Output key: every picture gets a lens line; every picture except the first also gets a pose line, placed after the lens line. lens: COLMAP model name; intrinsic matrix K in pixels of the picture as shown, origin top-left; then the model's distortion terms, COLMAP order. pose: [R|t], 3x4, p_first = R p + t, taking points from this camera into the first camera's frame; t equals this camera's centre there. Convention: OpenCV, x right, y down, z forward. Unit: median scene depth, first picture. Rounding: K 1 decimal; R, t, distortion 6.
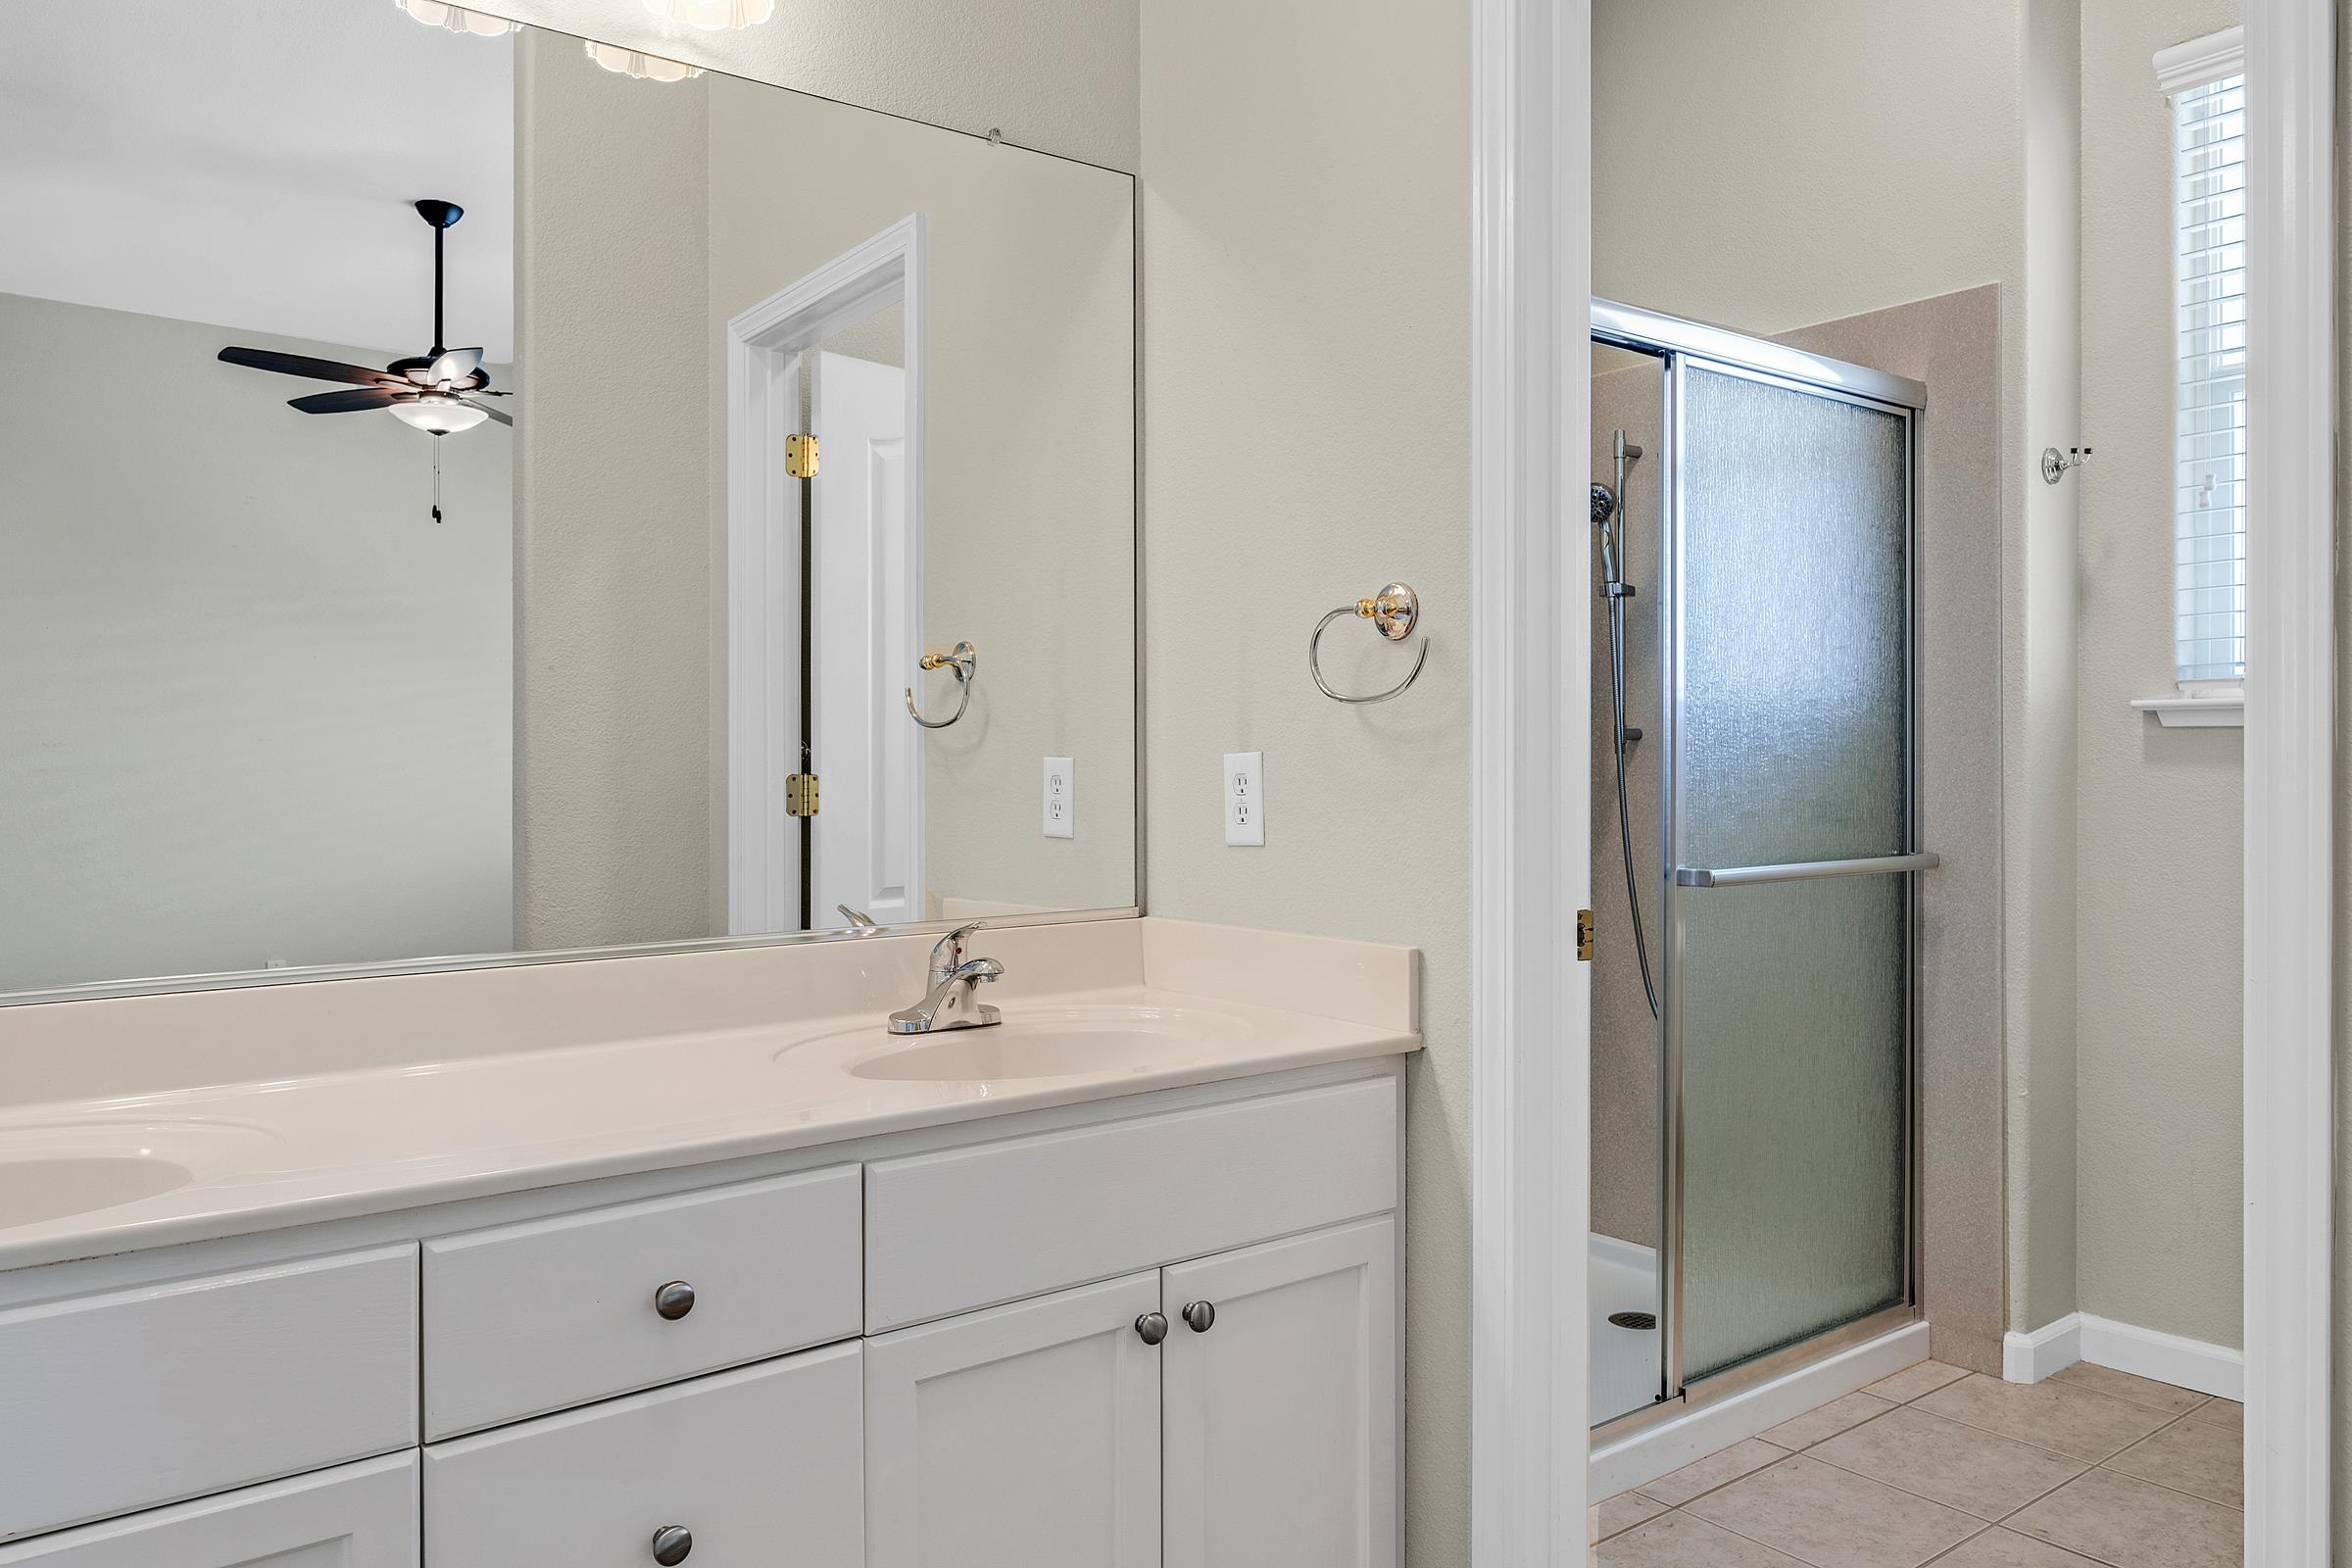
lens RADIAL K [[1652.7, 0, 1174.6], [0, 1652.7, 758.0], [0, 0, 1]] dist [-0.024486, -0.003395]
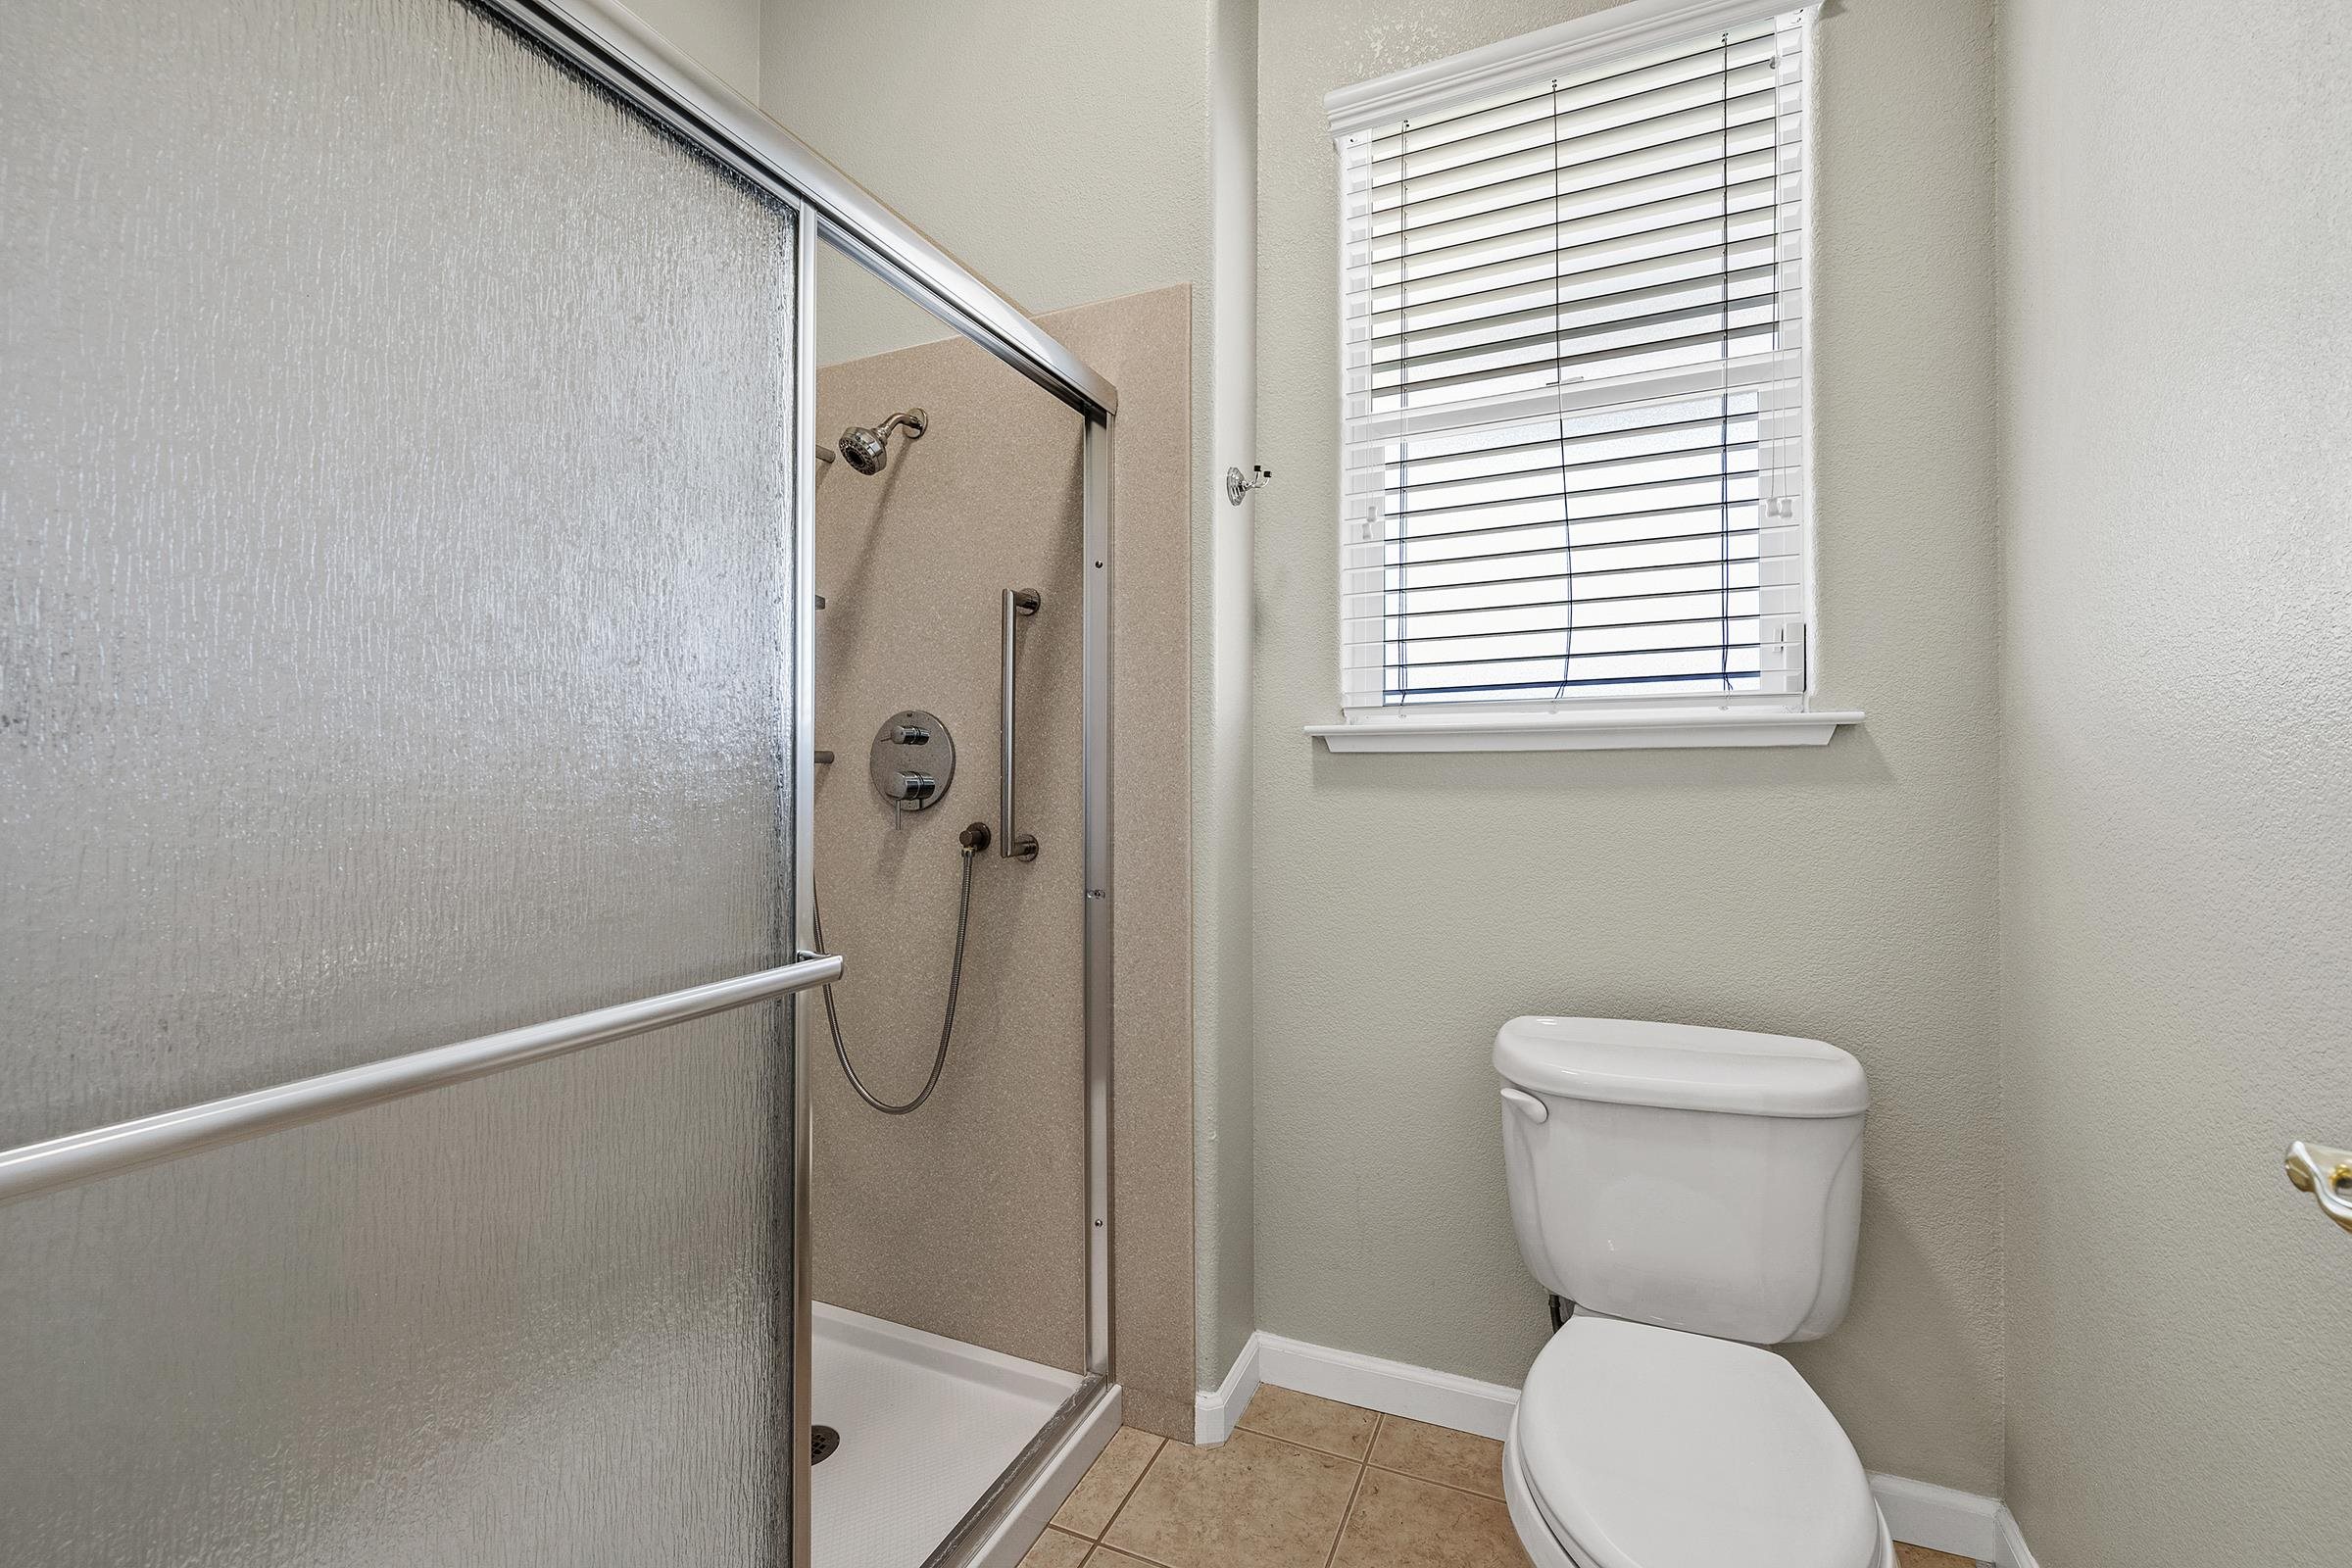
lens RADIAL K [[999.7, 0, 1176.0], [0, 999.7, 784.0], [0, 0, 1]] dist [-0.000234, -0.000029]
pose [[0.878487, -0.002974, 0.477757, 0.219587], [-0.002042, 0.999948, 0.009980, -0.005204], [-0.477762, -0.009743, 0.878435, 0.494975]]
